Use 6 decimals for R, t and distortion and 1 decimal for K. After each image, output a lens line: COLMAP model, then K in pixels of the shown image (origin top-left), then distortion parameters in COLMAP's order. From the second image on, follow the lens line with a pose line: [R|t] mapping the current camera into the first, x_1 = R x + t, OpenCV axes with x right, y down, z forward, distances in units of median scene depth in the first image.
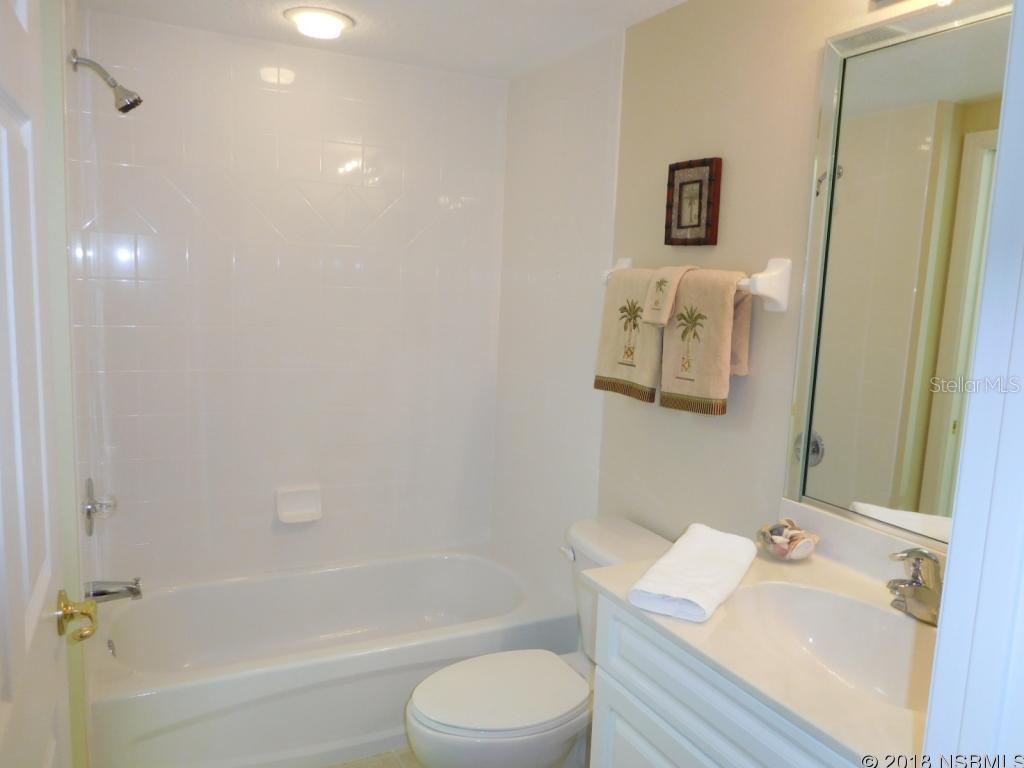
lens RADIAL K [[767.4, 0, 512.0], [0, 767.4, 384.0], [0, 0, 1]] dist [-0.013864, -0.000521]
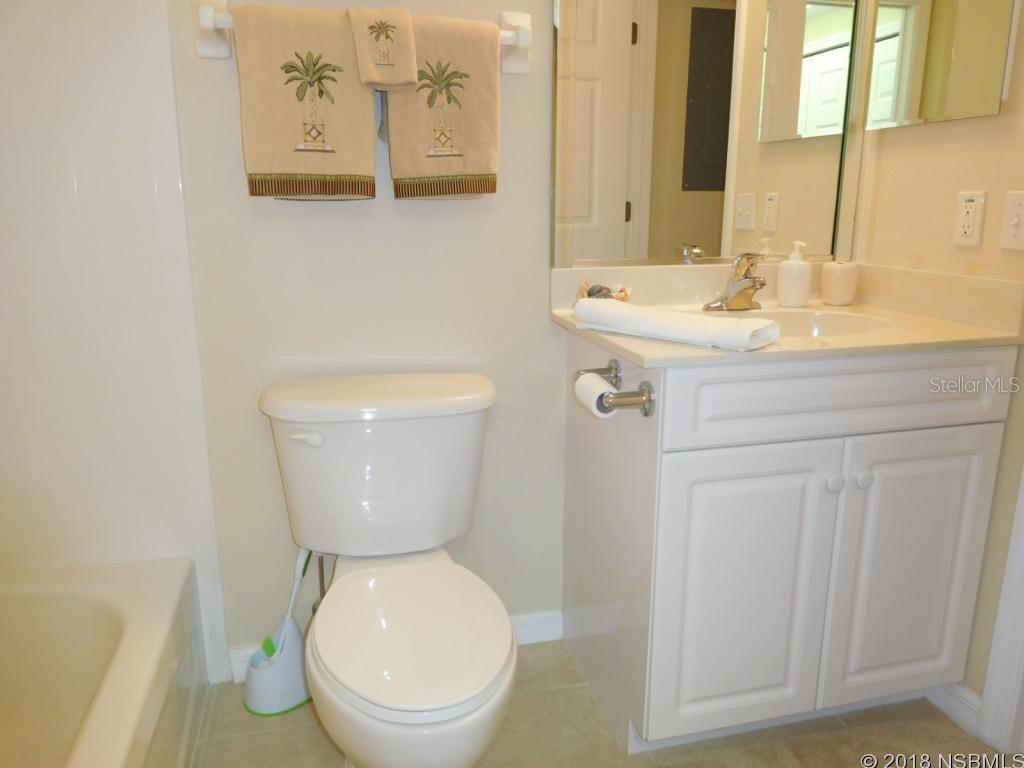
lens RADIAL K [[767.4, 0, 512.0], [0, 767.4, 384.0], [0, 0, 1]] dist [-0.013864, -0.000521]
pose [[0.226729, -0.459432, 0.858788, -0.524082], [0.081290, 0.887600, 0.453384, -0.142124], [-0.970560, -0.032985, 0.238592, 0.655146]]
